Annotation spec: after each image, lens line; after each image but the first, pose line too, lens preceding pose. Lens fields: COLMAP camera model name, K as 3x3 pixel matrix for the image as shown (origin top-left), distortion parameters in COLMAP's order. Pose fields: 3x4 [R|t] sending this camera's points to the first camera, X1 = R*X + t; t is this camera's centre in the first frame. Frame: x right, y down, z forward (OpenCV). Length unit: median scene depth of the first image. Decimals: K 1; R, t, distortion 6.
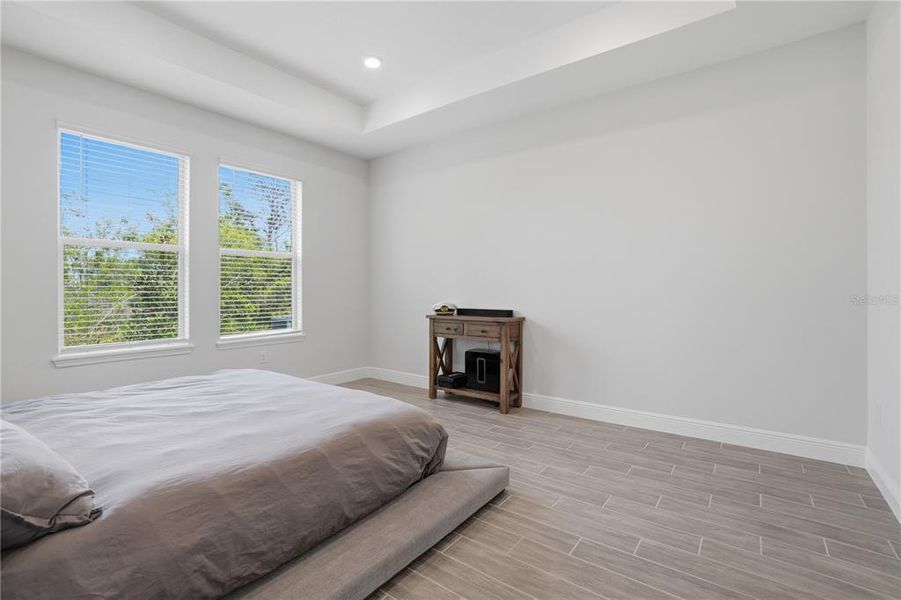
lens RADIAL K [[400.1, 0, 457.6], [0, 400.1, 293.5], [0, 0, 1]] dist [0.000024, 0.000085]
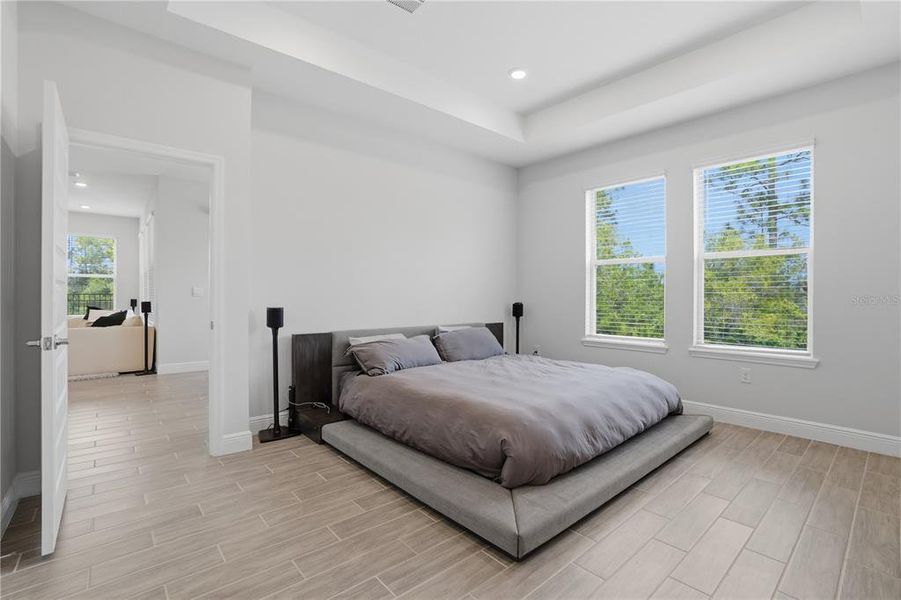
lens RADIAL K [[400.1, 0, 457.6], [0, 400.1, 293.5], [0, 0, 1]] dist [0.000024, 0.000085]
pose [[-0.166558, -0.002159, -0.986029, 1.117484], [-0.010370, 0.999946, -0.000437, -0.030511], [0.985977, 0.010152, -0.166571, 1.253948]]
